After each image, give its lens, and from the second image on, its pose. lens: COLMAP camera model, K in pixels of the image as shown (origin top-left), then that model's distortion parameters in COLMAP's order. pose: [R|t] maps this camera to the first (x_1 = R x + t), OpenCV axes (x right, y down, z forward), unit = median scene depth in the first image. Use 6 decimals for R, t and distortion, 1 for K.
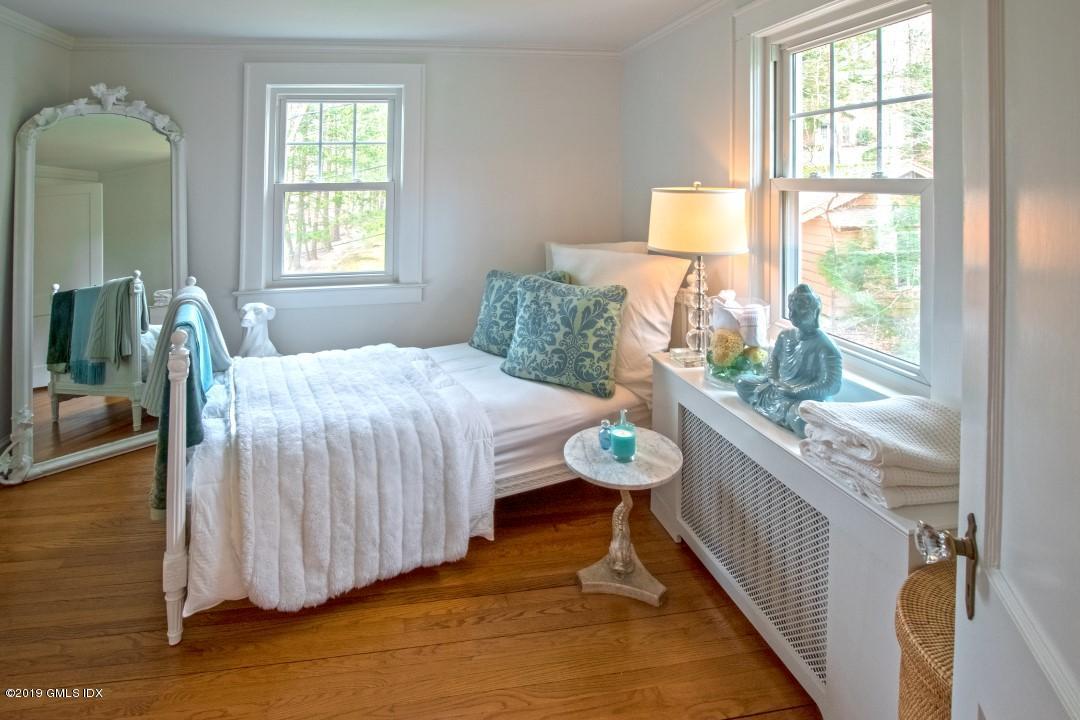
lens RADIAL K [[528.9, 0, 540.0], [0, 528.9, 360.0], [0, 0, 1]] dist [-0.025193, 0.000435]
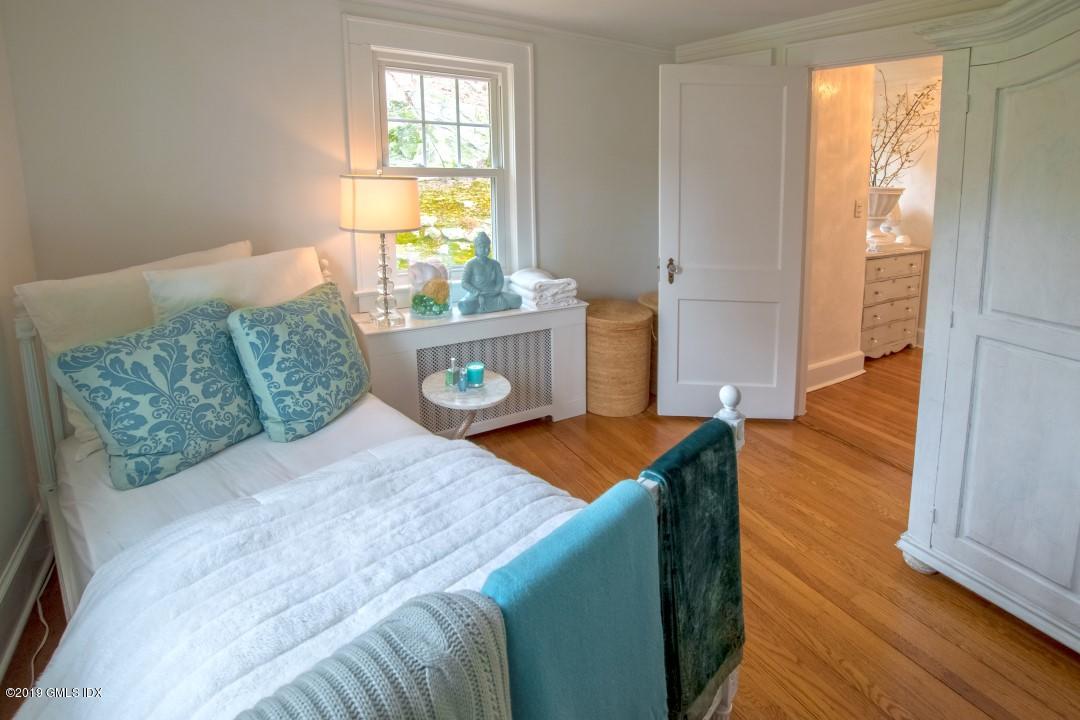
lens RADIAL K [[528.9, 0, 540.0], [0, 528.9, 360.0], [0, 0, 1]] dist [-0.025193, 0.000435]
pose [[-0.259334, -0.356086, 0.897746, -0.822497], [0.288525, 0.858533, 0.423880, -0.302545], [-0.921683, 0.368949, -0.119907, 0.787012]]
